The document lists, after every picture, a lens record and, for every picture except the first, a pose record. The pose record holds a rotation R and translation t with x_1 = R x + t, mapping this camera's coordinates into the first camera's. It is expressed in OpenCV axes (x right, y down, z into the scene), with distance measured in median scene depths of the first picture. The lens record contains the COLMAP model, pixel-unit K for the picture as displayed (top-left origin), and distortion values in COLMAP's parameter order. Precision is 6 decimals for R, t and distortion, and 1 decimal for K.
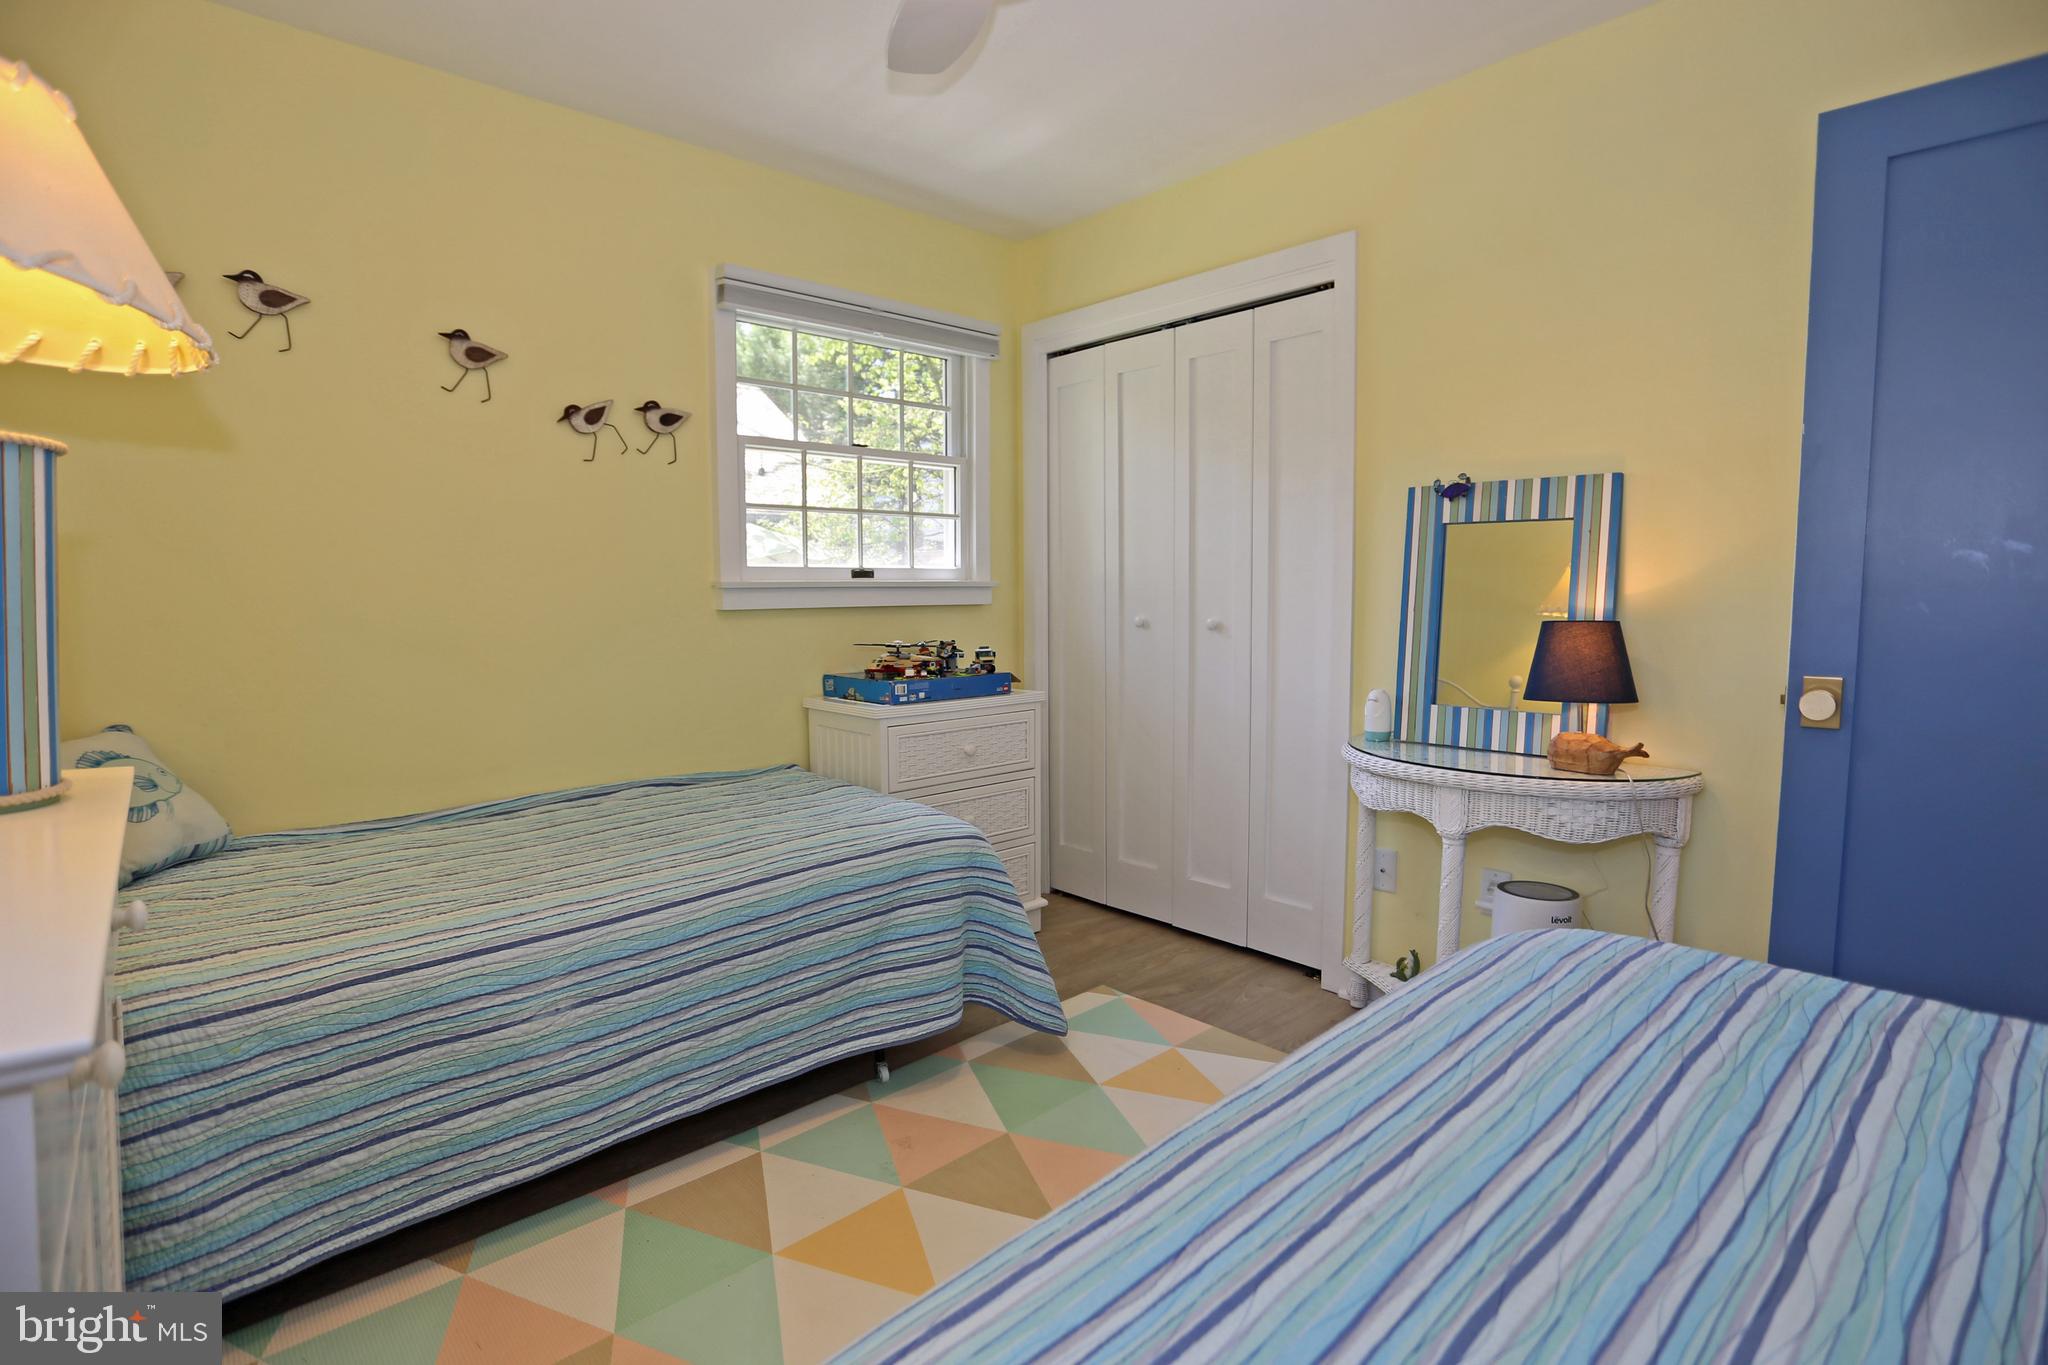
lens RADIAL K [[1003.5, 0, 1027.3], [0, 1003.5, 675.3], [0, 0, 1]] dist [-0.076438, 0.033128]
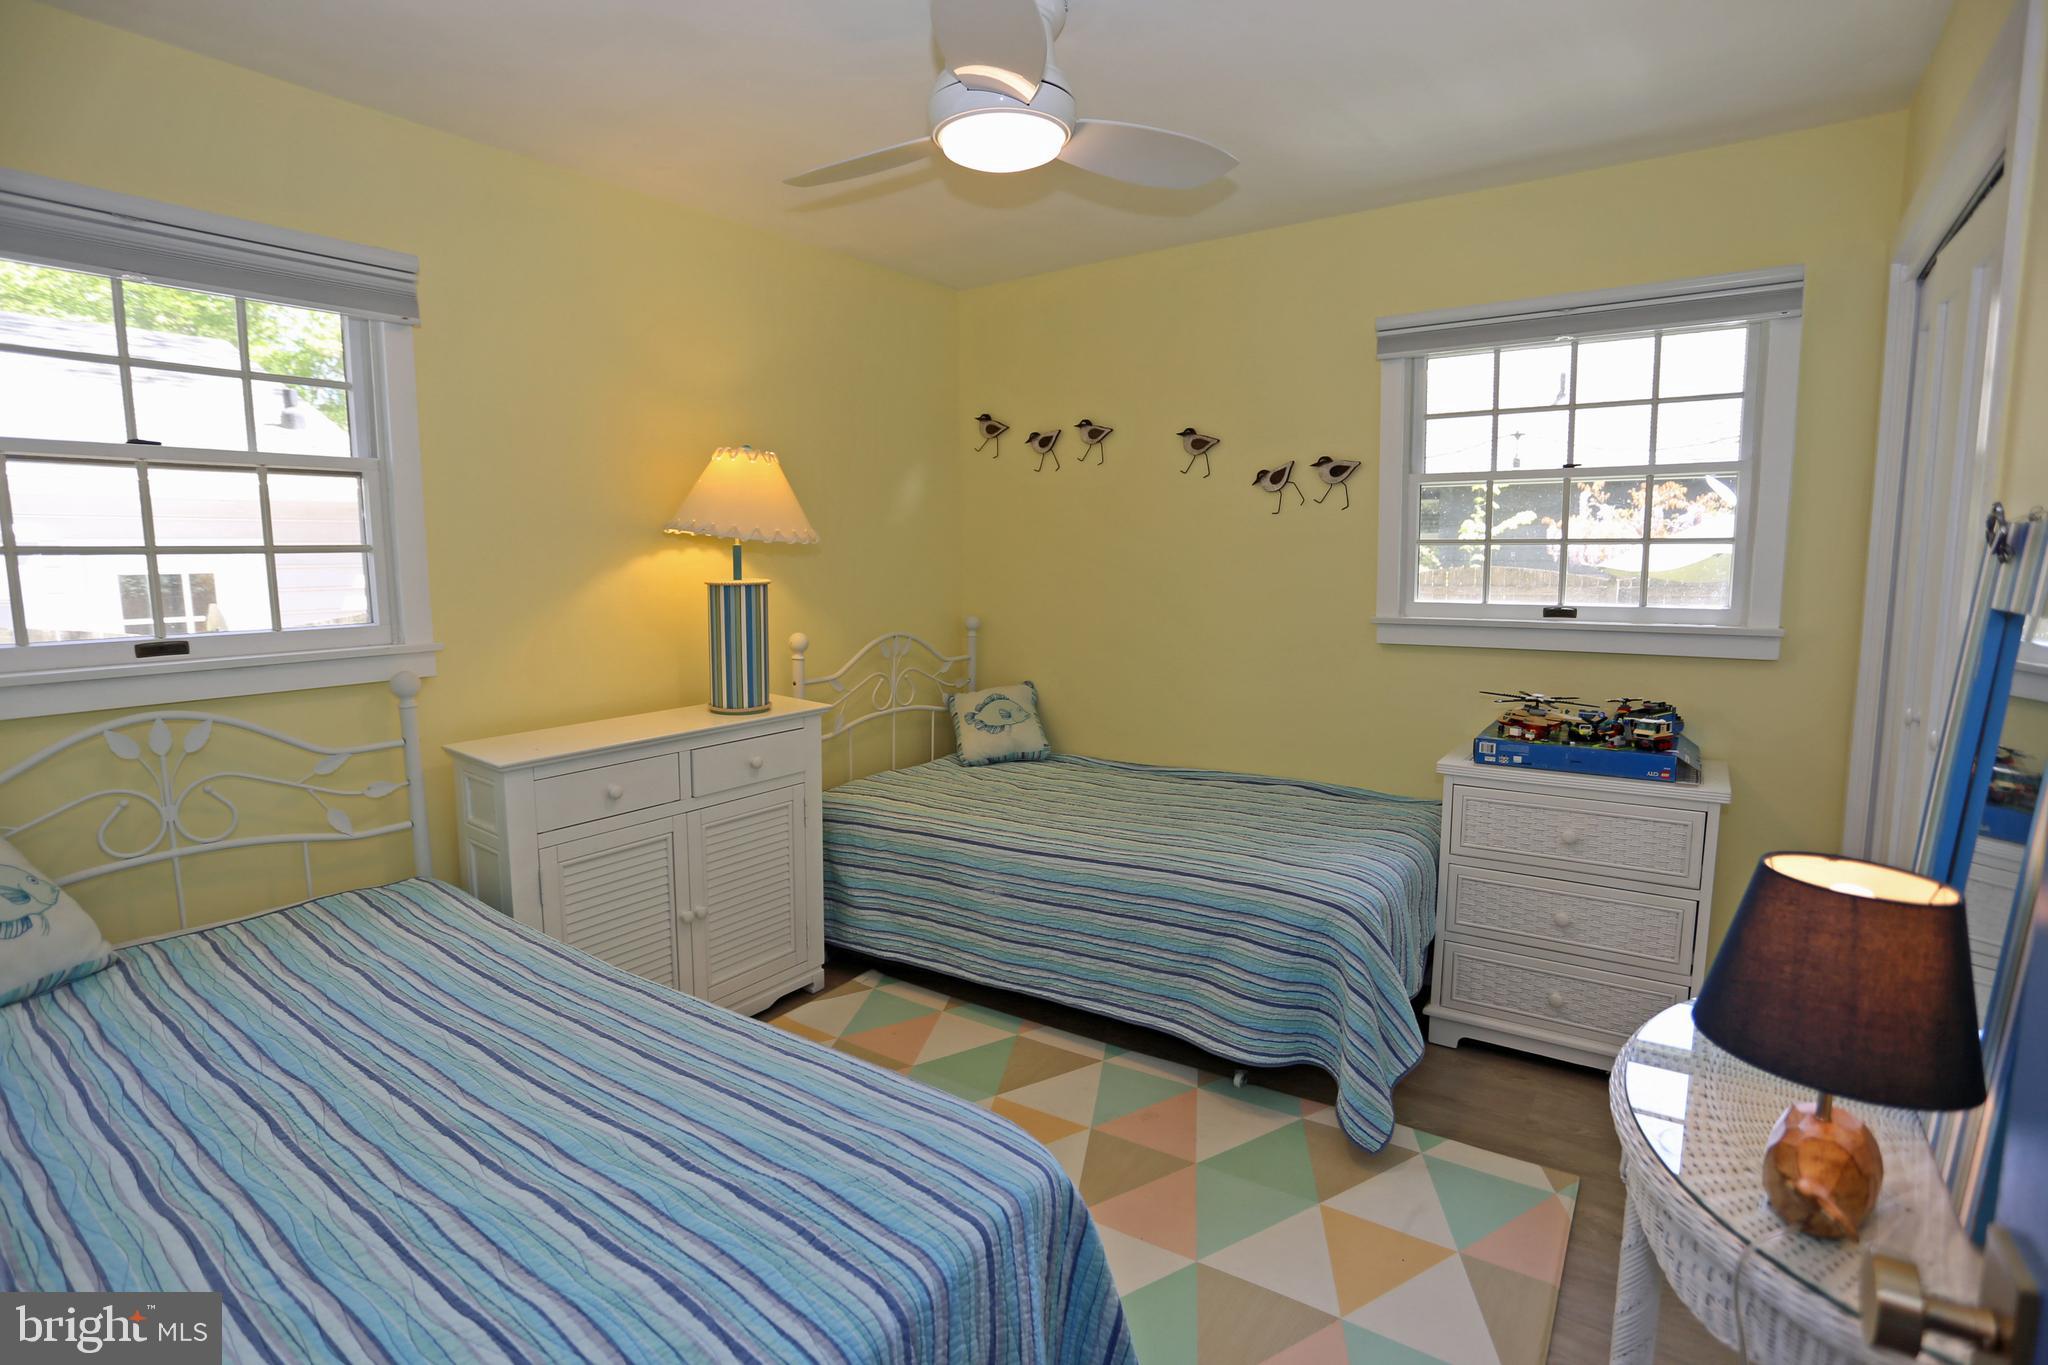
lens RADIAL K [[998.6, 0, 1024.3], [0, 998.6, 678.5], [0, 0, 1]] dist [-0.081648, 0.034118]
pose [[0.214377, 0.124188, -0.968824, 0.768196], [-0.076279, 0.990984, 0.110150, -0.137697], [0.973768, 0.050287, 0.221917, 0.472545]]
